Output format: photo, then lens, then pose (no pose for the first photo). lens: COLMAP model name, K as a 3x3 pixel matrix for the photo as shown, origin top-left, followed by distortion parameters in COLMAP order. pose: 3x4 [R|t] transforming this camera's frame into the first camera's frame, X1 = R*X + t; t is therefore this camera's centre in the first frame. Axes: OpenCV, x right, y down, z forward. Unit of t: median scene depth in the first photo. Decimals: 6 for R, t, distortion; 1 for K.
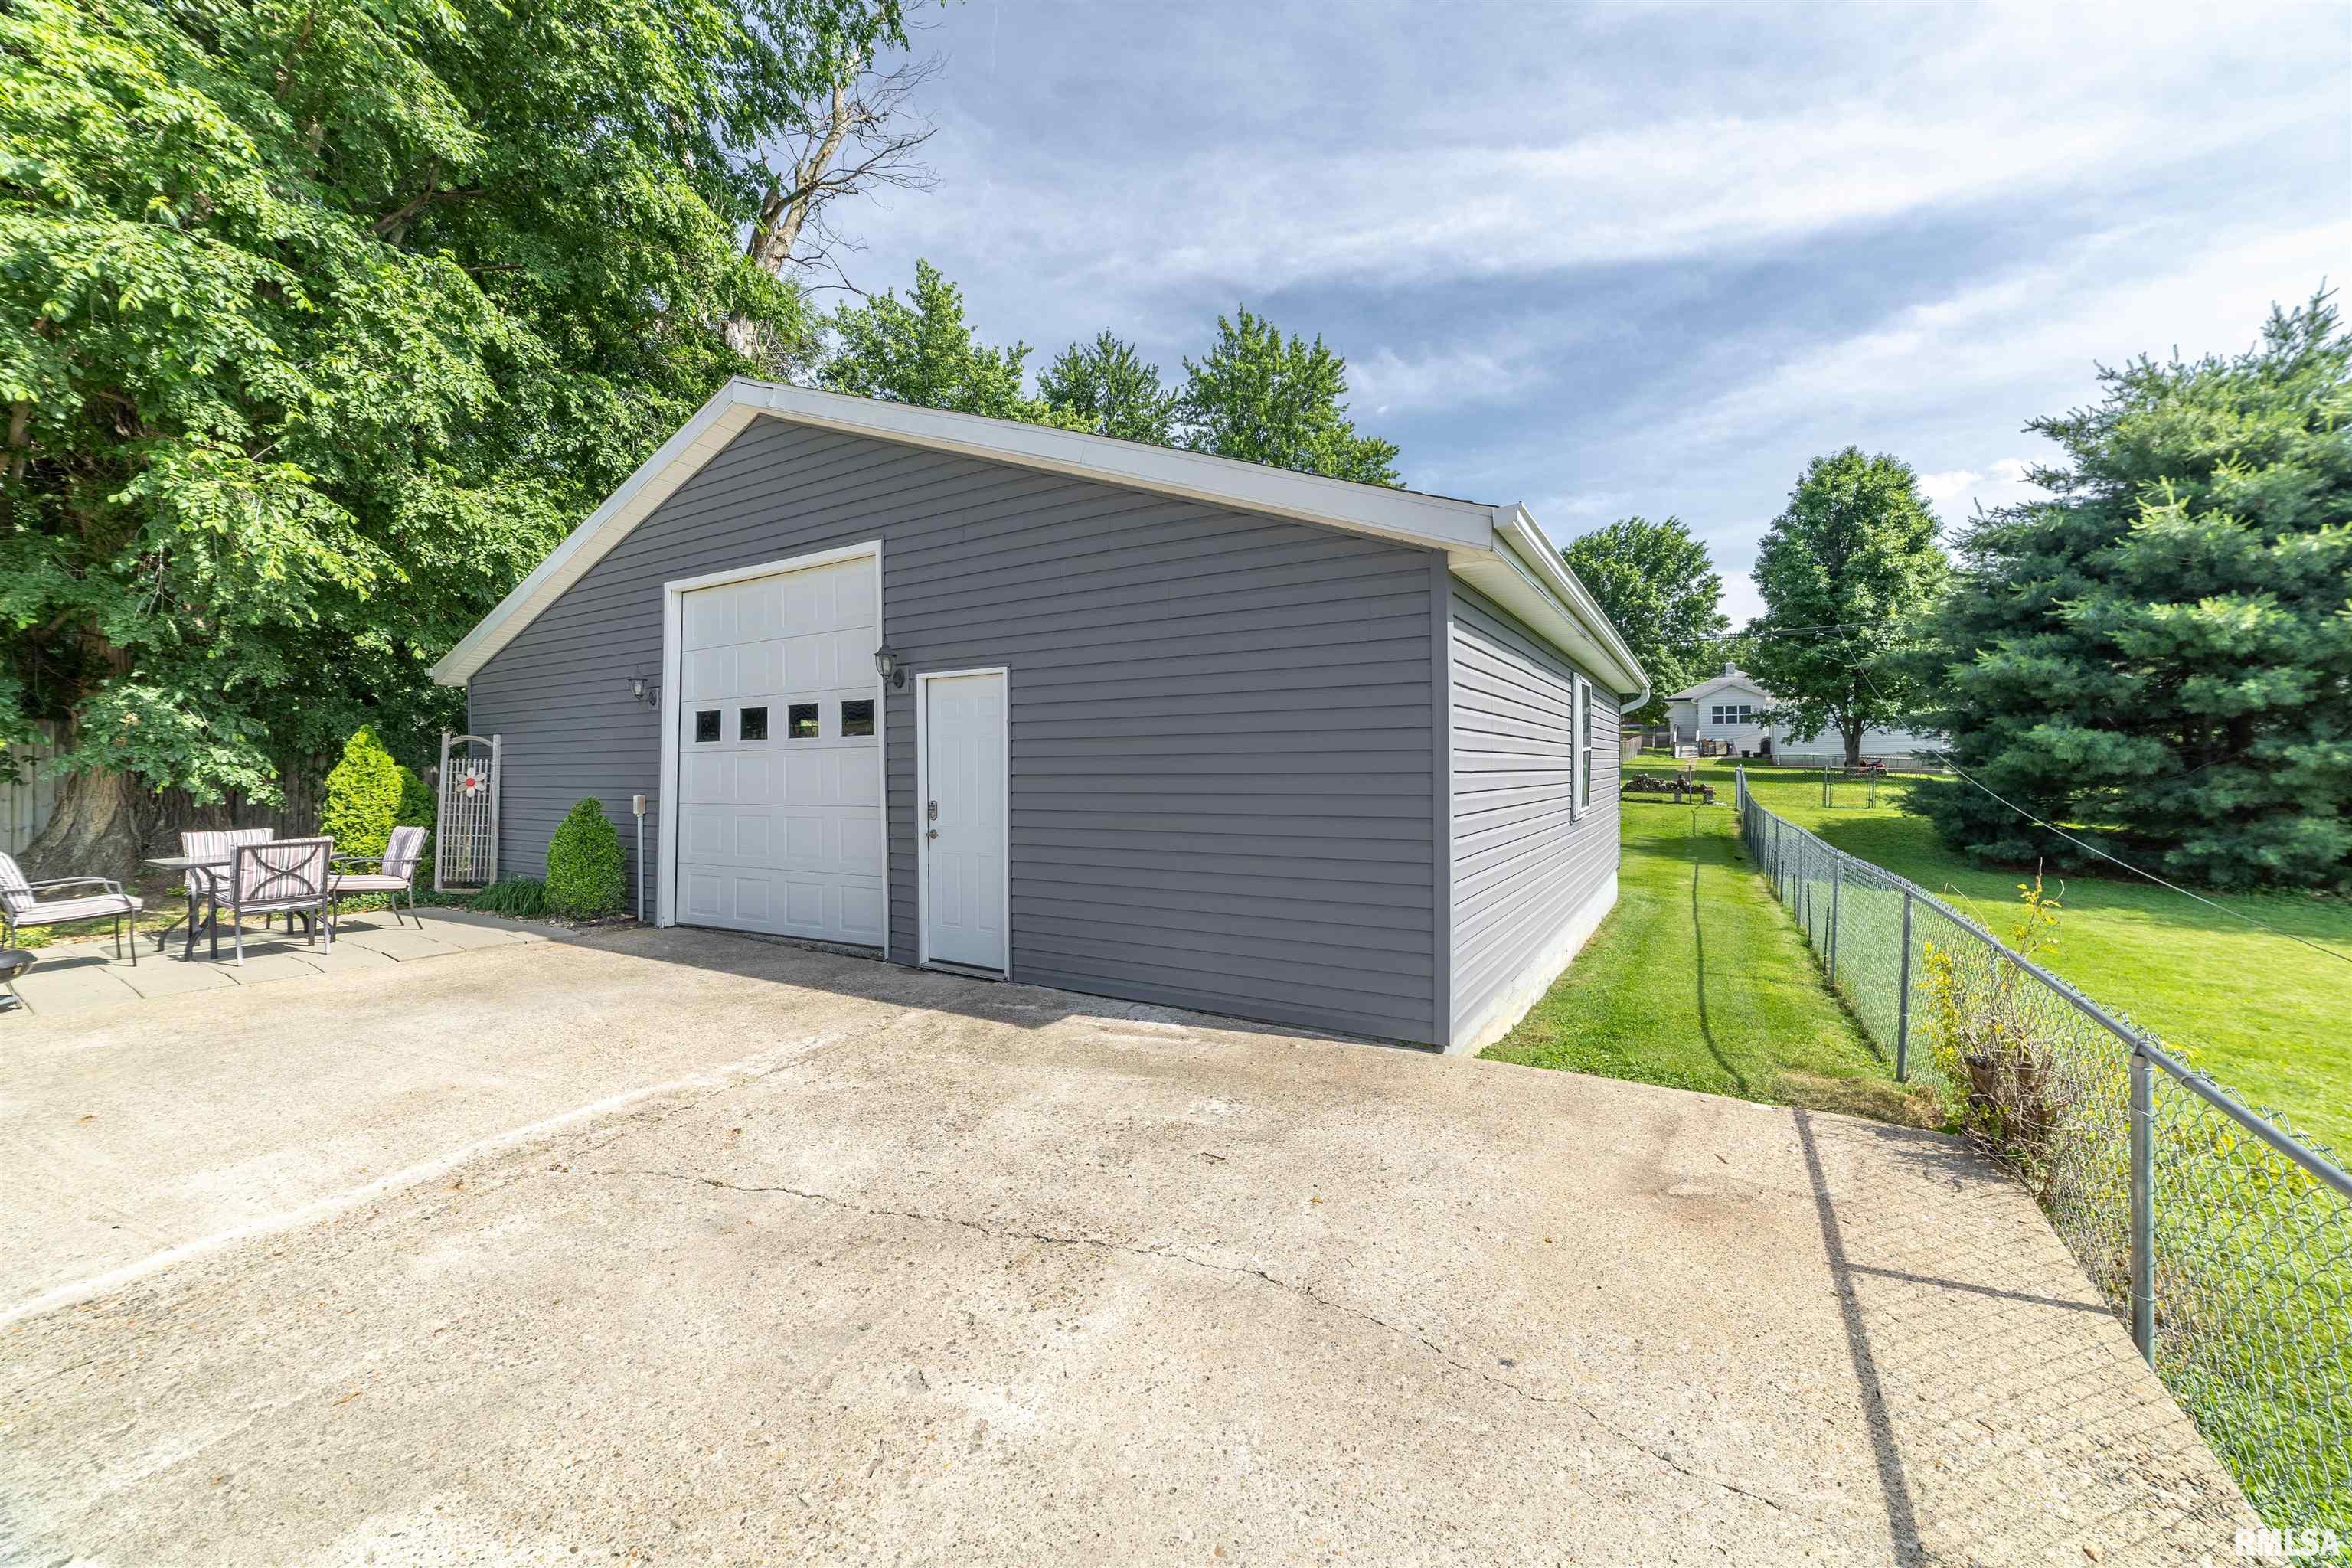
lens RADIAL K [[895.1, 0, 1172.7], [0, 895.1, 770.2], [0, 0, 1]] dist [-0.000967, 0.006078]
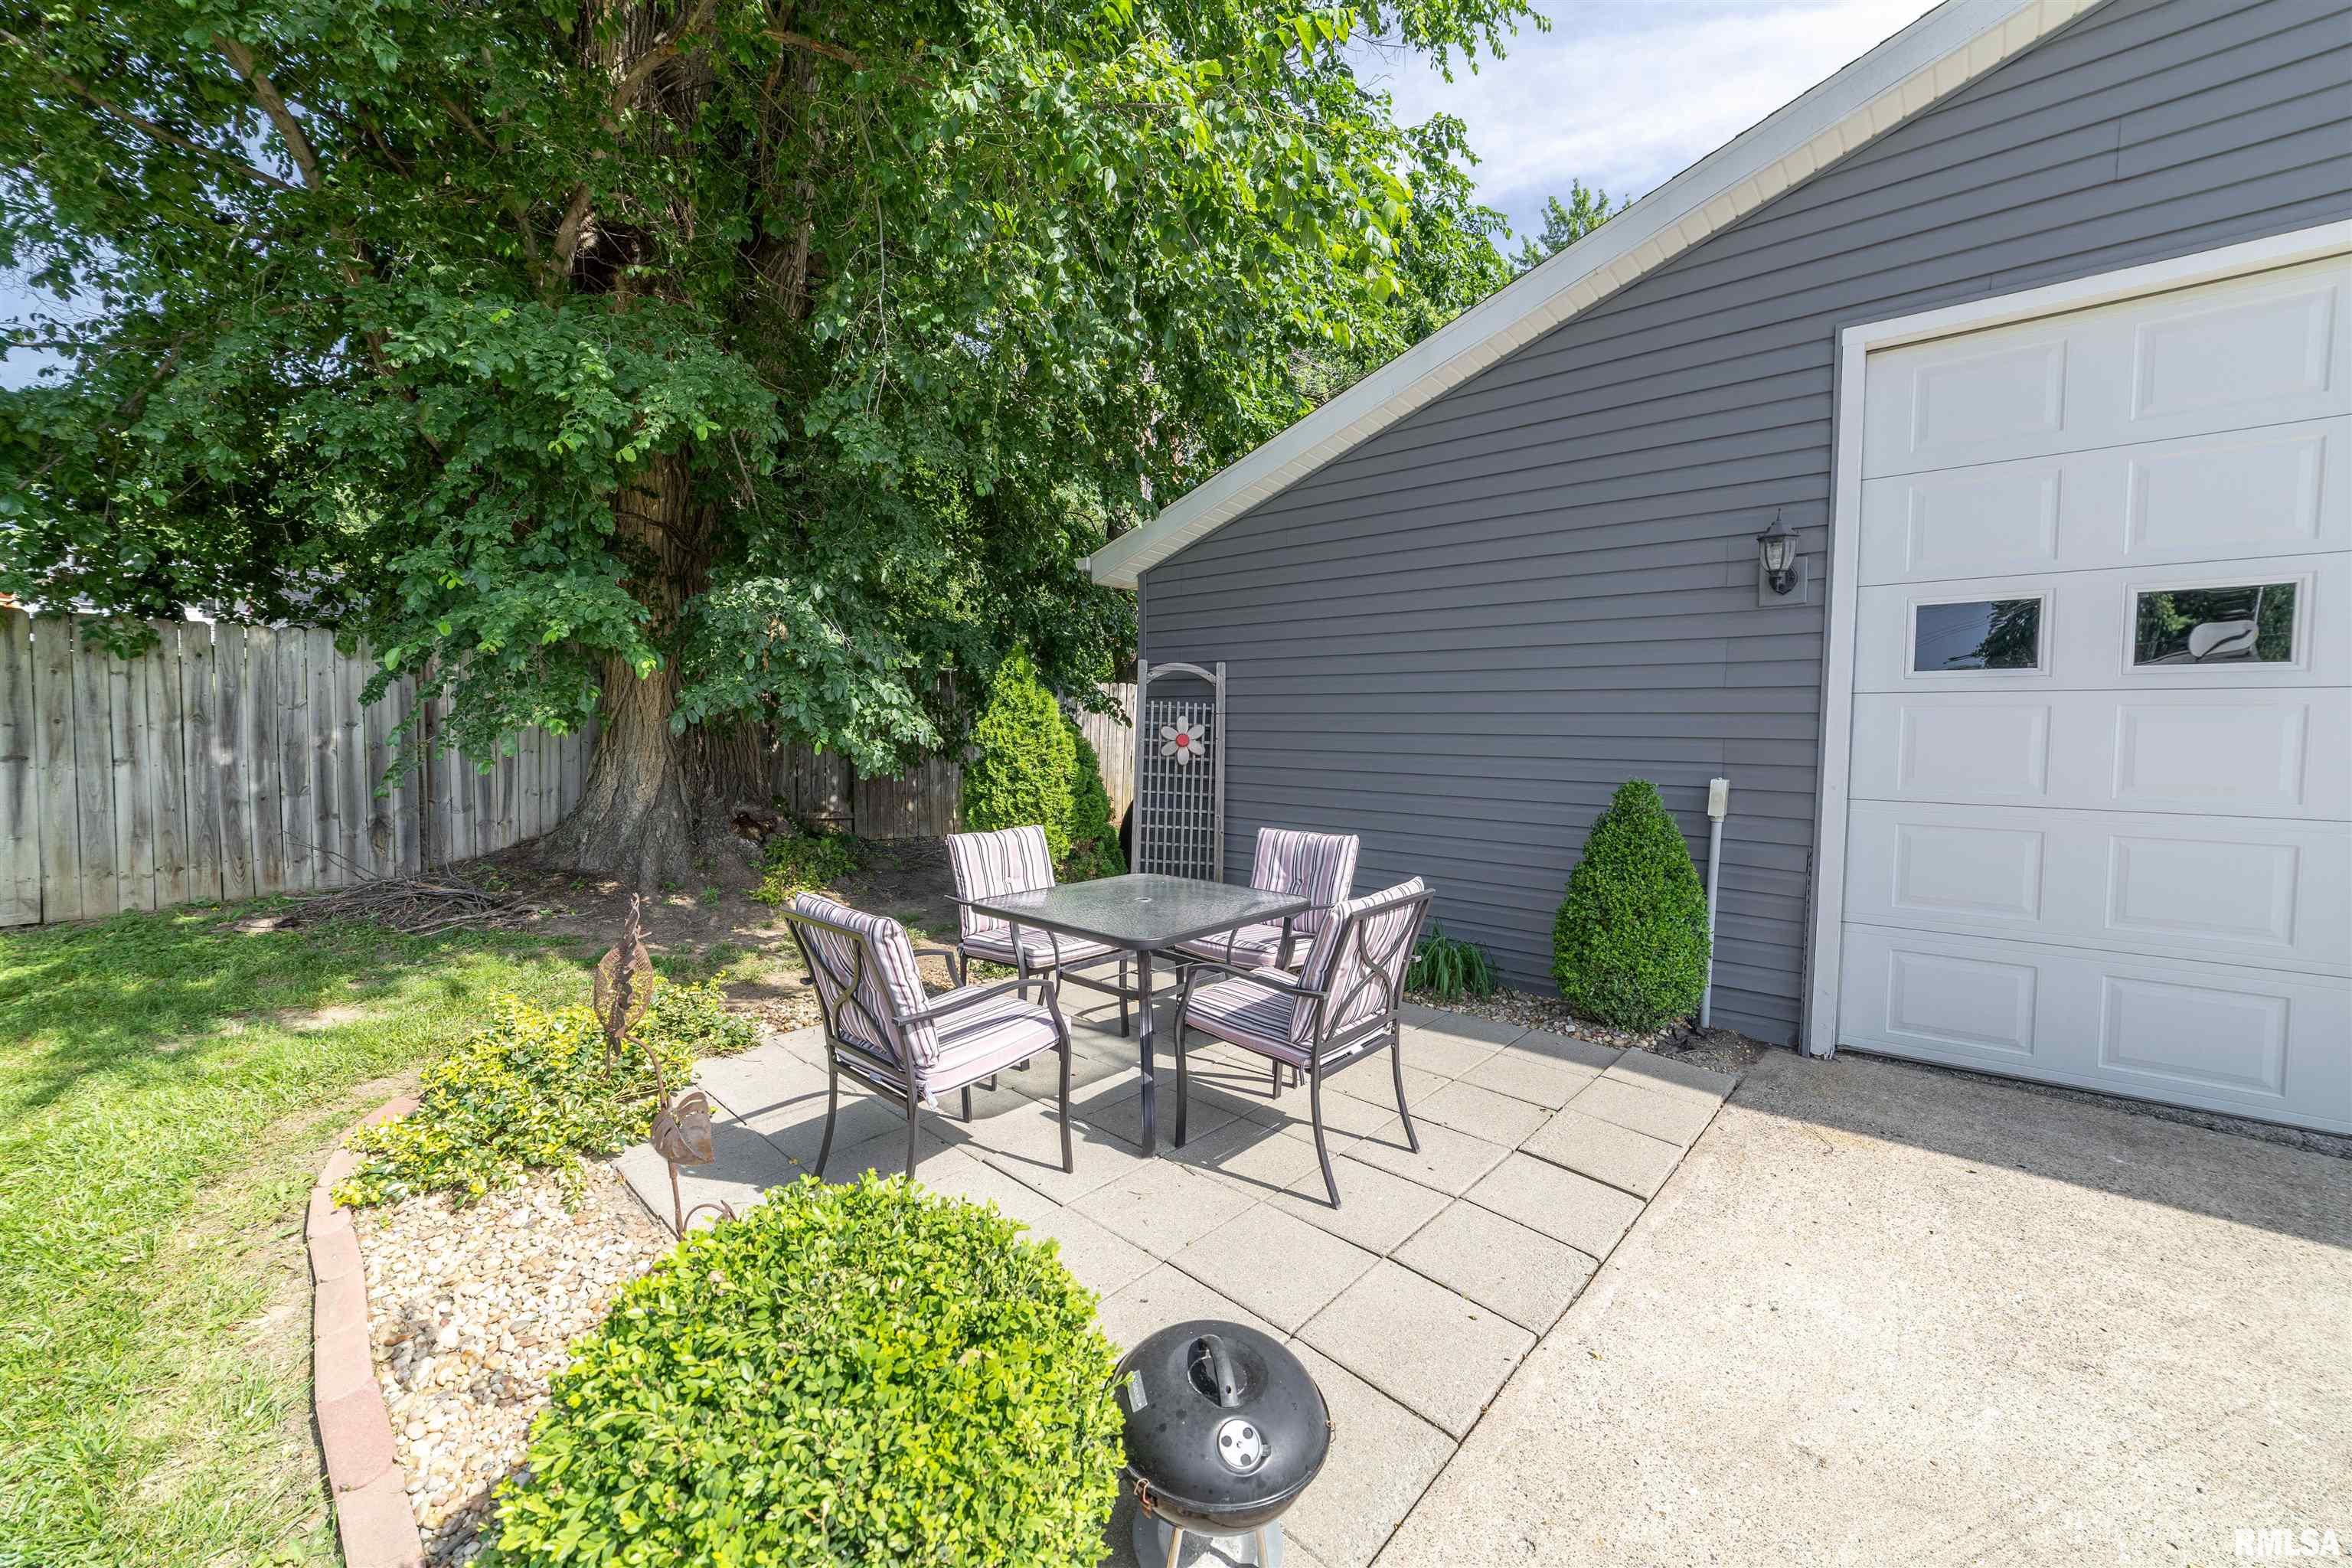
lens RADIAL K [[879.0, 0, 1170.9], [0, 879.0, 766.9], [0, 0, 1]] dist [-0.001052, 0.000327]
pose [[0.988050, 0.023319, -0.152361, -0.249353], [-0.015389, 0.998475, 0.053018, -0.000062], [0.153365, -0.050040, 0.986902, 0.143111]]
